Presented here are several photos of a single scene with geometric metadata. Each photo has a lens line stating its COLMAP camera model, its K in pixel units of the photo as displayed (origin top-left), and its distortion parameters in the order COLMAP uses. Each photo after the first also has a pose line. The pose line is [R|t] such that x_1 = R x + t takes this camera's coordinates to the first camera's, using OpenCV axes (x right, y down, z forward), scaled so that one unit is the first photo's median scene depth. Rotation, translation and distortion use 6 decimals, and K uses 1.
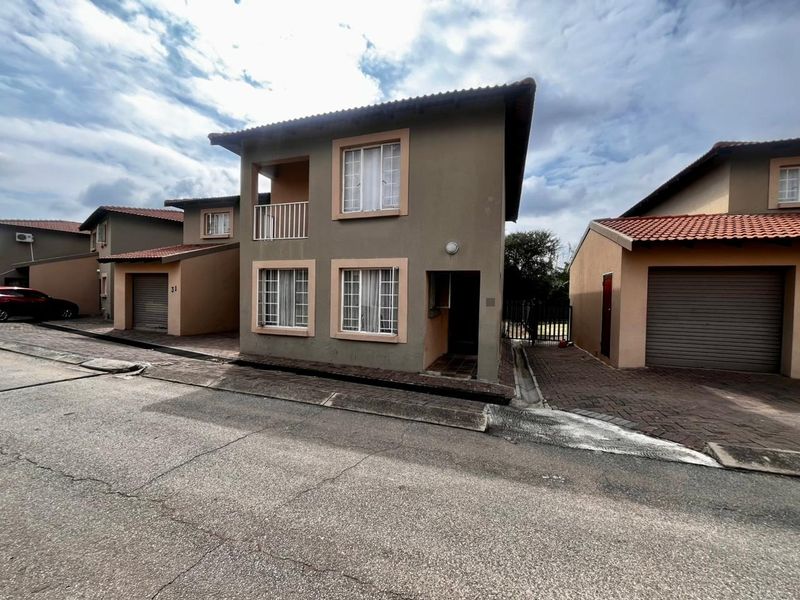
lens RADIAL K [[321.5, 0, 400.0], [0, 321.5, 300.0], [0, 0, 1]] dist [-0.001085, -0.000416]
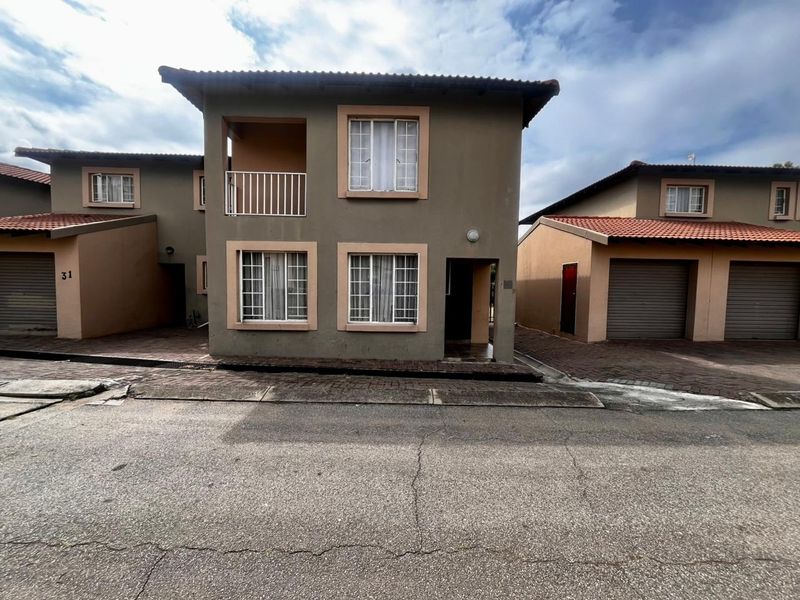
lens RADIAL K [[320.9, 0, 400.0], [0, 320.9, 300.0], [0, 0, 1]] dist [-0.002705, -0.000366]
pose [[0.942197, -0.023241, 0.334251, -0.361309], [0.008790, 0.998963, 0.044683, -0.005977], [-0.334943, -0.039162, 0.941424, 0.105298]]
